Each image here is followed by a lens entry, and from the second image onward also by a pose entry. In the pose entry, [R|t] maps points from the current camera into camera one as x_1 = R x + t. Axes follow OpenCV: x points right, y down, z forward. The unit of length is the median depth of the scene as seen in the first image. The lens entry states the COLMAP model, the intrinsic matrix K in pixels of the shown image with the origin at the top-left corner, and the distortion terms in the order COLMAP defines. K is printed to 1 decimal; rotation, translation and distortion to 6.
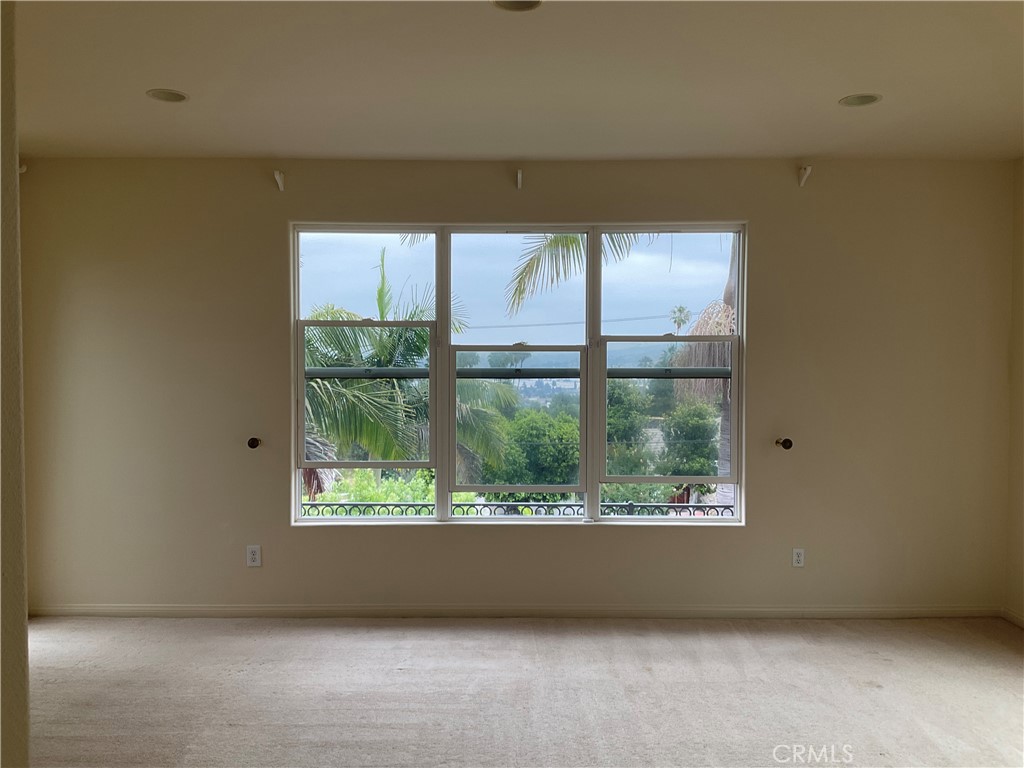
lens RADIAL K [[854.4, 0, 508.3], [0, 854.4, 379.8], [0, 0, 1]] dist [0.060141, -0.079725]
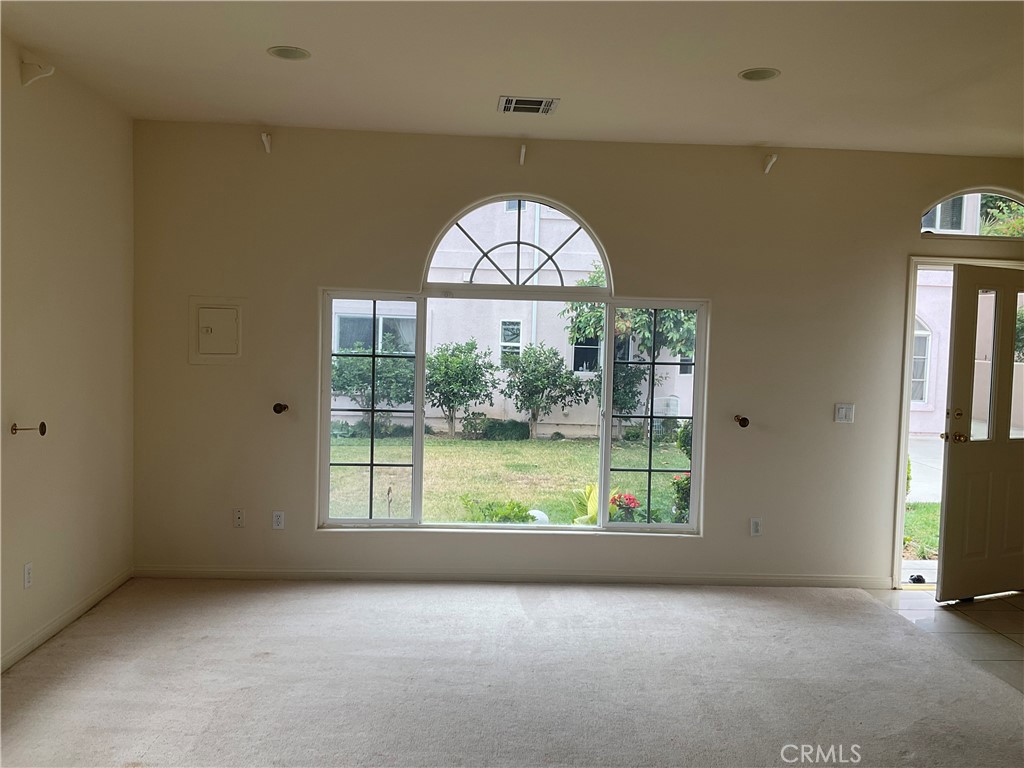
lens RADIAL K [[854.4, 0, 513.7], [0, 854.4, 384.7], [0, 0, 1]] dist [0.060141, -0.079725]
pose [[-0.051681, -0.050374, 0.997392, -0.460742], [-0.007891, 0.998716, 0.050032, -0.001003], [-0.998632, -0.005284, -0.052012, 0.650627]]
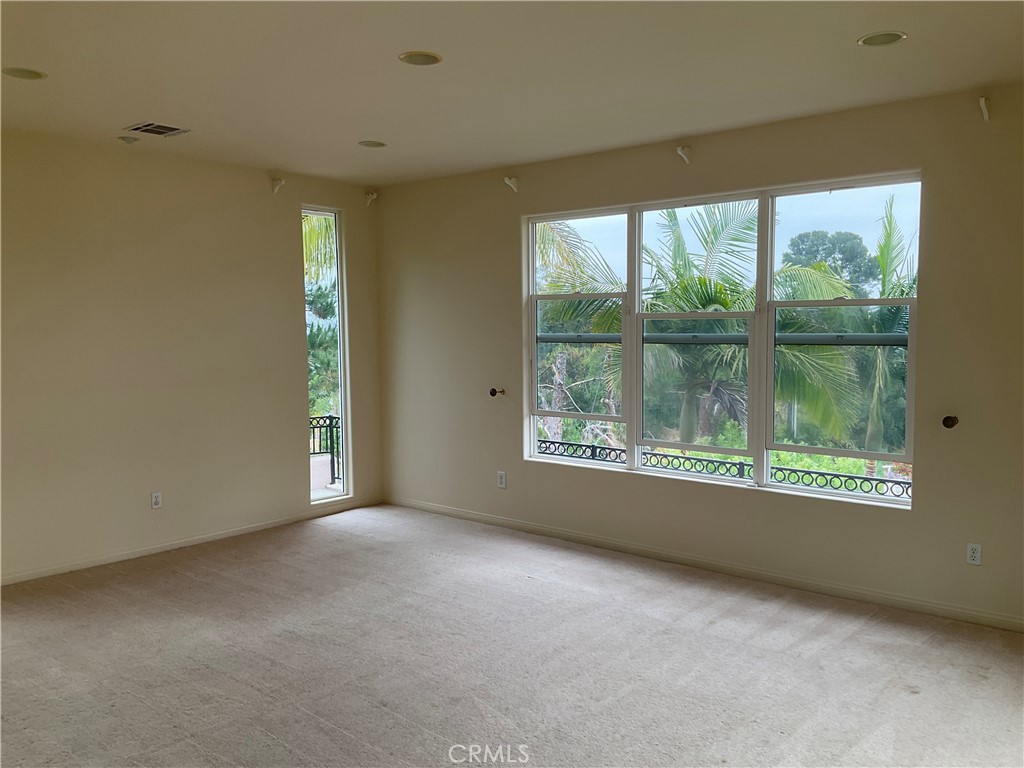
lens RADIAL K [[854.4, 0, 517.1], [0, 854.4, 384.4], [0, 0, 1]] dist [0.060141, -0.079725]
pose [[0.758069, 0.040102, -0.650940, 0.579794], [-0.003849, 0.998365, 0.057023, -0.012146], [0.652163, -0.040722, 0.756984, 0.052479]]
